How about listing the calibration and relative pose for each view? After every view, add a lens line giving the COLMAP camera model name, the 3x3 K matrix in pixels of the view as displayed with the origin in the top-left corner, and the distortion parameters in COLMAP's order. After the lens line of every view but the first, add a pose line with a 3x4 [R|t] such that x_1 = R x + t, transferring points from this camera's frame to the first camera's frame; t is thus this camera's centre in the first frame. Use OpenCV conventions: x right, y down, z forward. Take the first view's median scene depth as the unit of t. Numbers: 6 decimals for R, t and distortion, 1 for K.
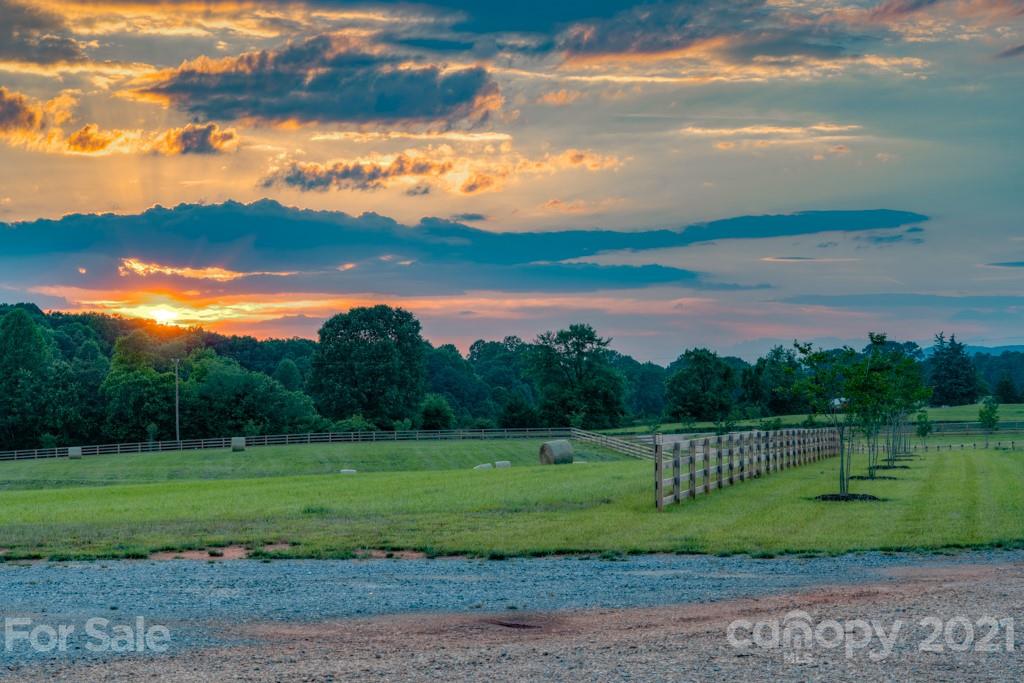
lens RADIAL K [[2011.8, 0, 508.5], [0, 2011.8, 343.5], [0, 0, 1]] dist [0.031563, 0.000000]
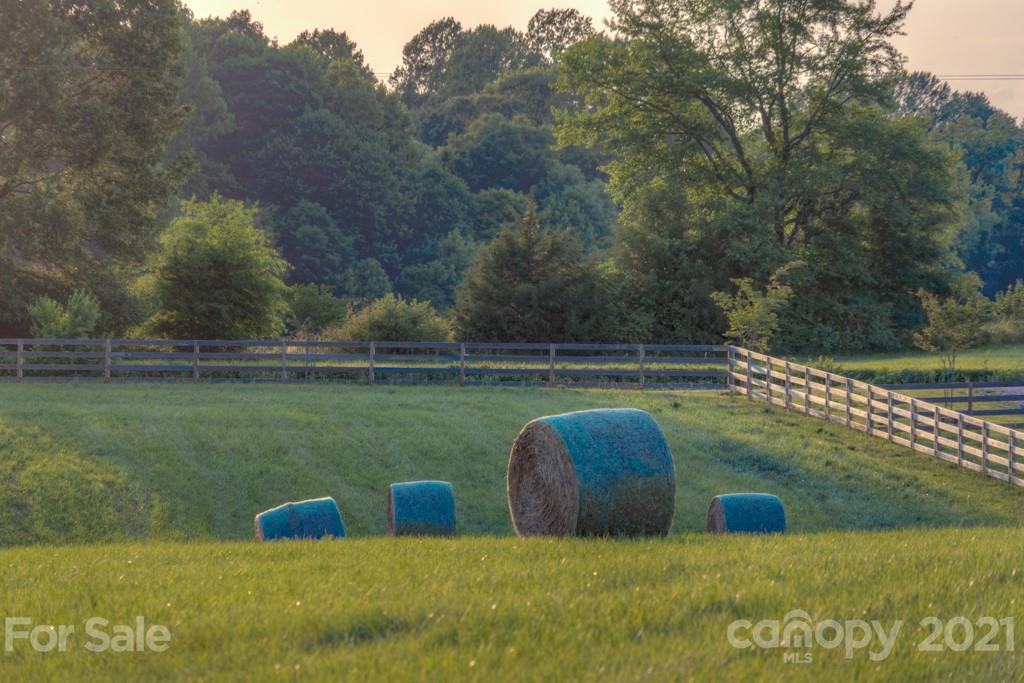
lens RADIAL K [[6674.1, 0, 511.7], [0, 6674.1, 340.9], [0, 0, 1]] dist [0.207070, 0.000000]
pose [[0.999588, 0.027239, -0.009039, 0.009113], [-0.026831, 0.998732, 0.042589, 0.005496], [0.010188, -0.042329, 0.999052, 0.142396]]
